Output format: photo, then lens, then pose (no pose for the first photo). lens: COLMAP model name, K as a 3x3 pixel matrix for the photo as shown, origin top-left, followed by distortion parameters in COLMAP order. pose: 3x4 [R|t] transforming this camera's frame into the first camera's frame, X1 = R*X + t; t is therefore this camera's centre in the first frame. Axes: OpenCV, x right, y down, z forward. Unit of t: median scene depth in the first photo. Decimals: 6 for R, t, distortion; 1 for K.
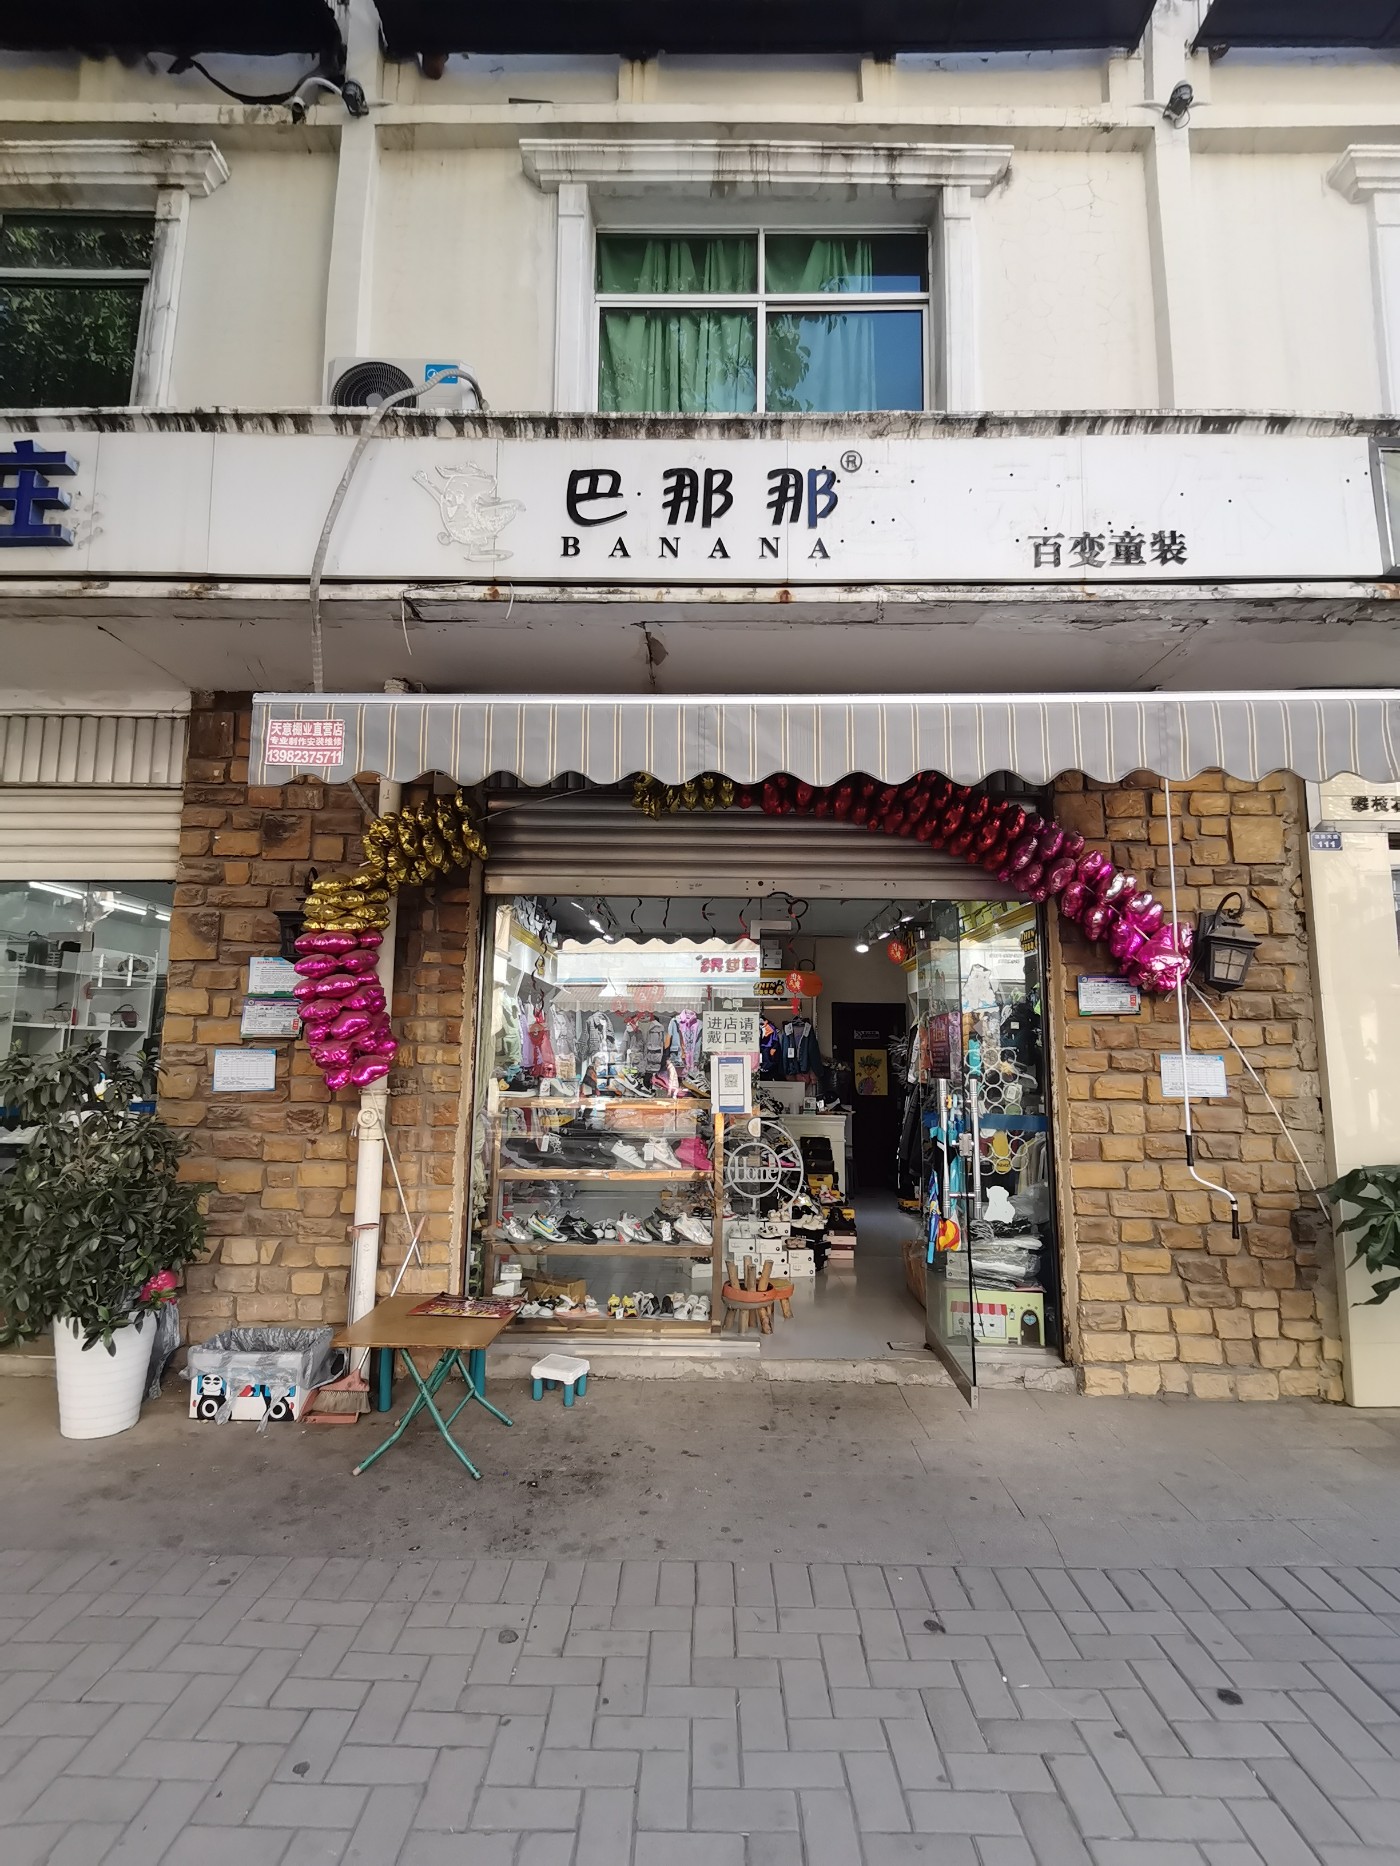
lens RADIAL K [[899.7, 0, 700.0], [0, 899.7, 933.0], [0, 0, 1]] dist [0.000963, 0.000886]
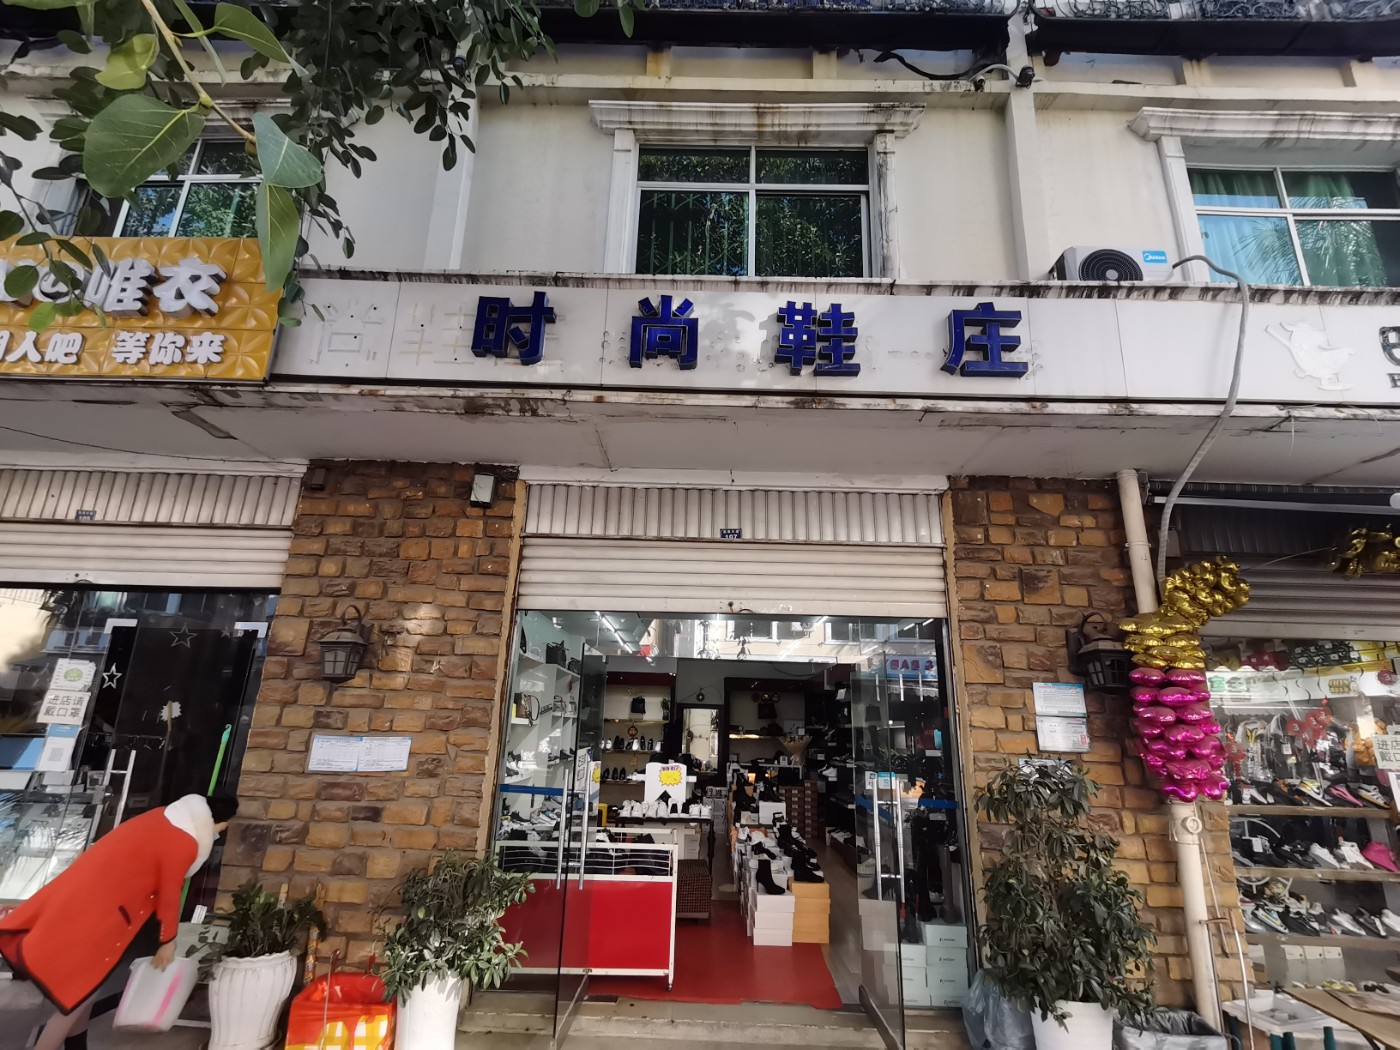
lens RADIAL K [[685.2, 0, 700.0], [0, 685.2, 525.0], [0, 0, 1]] dist [0.000527, 0.010716]
pose [[0.999349, 0.013007, 0.033659, -0.959079], [-0.007593, 0.987691, -0.156234, -0.034897], [-0.035276, 0.155877, 0.987146, 0.025779]]
